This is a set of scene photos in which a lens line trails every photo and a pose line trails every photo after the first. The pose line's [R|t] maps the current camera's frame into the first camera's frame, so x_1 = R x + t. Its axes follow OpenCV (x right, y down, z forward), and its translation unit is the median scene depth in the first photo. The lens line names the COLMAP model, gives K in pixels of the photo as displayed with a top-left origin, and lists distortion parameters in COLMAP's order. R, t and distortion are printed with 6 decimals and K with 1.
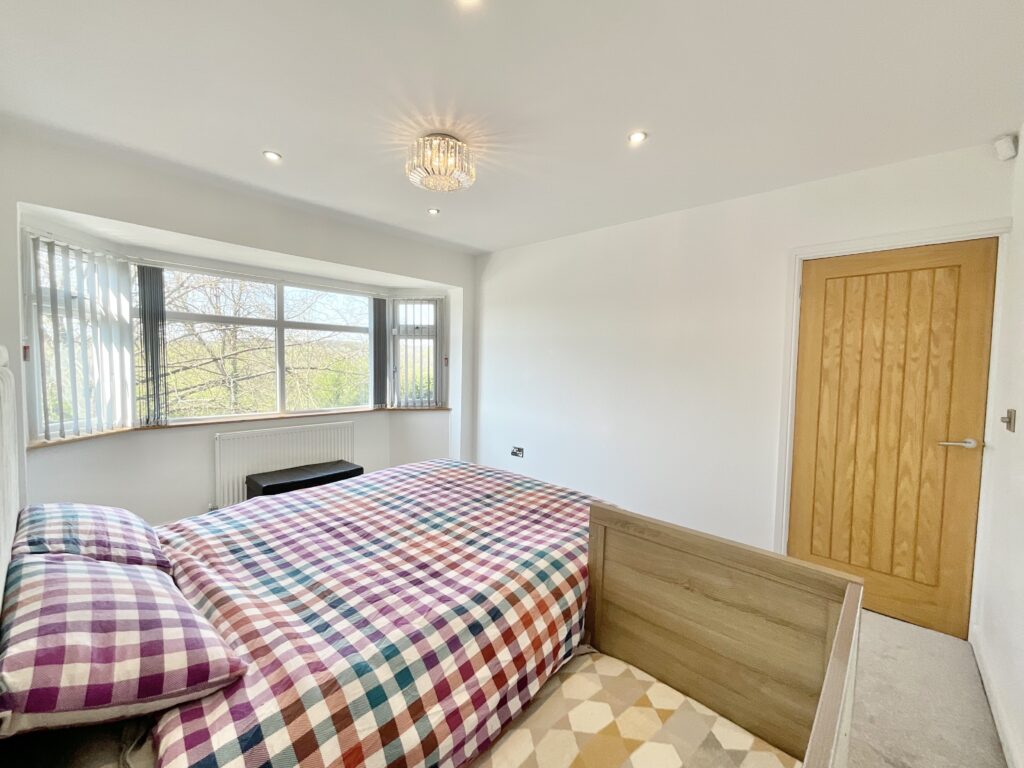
lens RADIAL K [[416.9, 0, 511.6], [0, 416.9, 384.5], [0, 0, 1]] dist [0.002779, 0.000591]
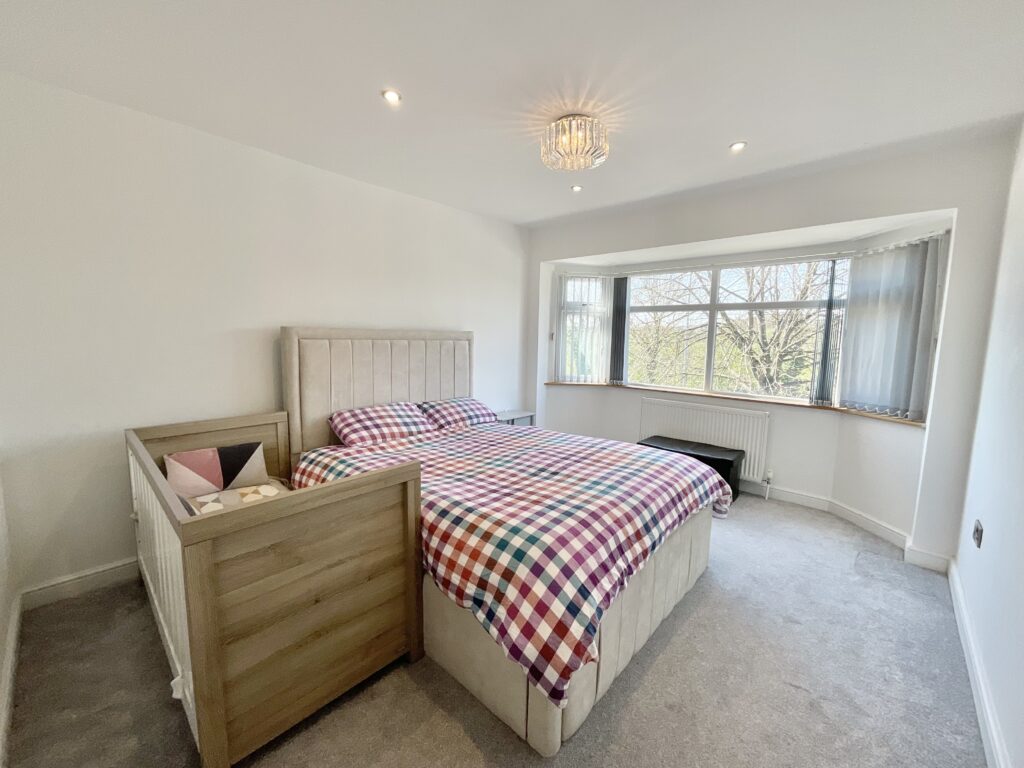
lens RADIAL K [[416.9, 0, 511.1], [0, 416.9, 383.8], [0, 0, 1]] dist [0.002779, 0.000591]
pose [[-0.000160, 0.092723, -0.995692, 0.688910], [-0.075306, 0.992863, 0.092472, -0.016999], [0.997160, 0.074997, 0.006824, 0.672220]]
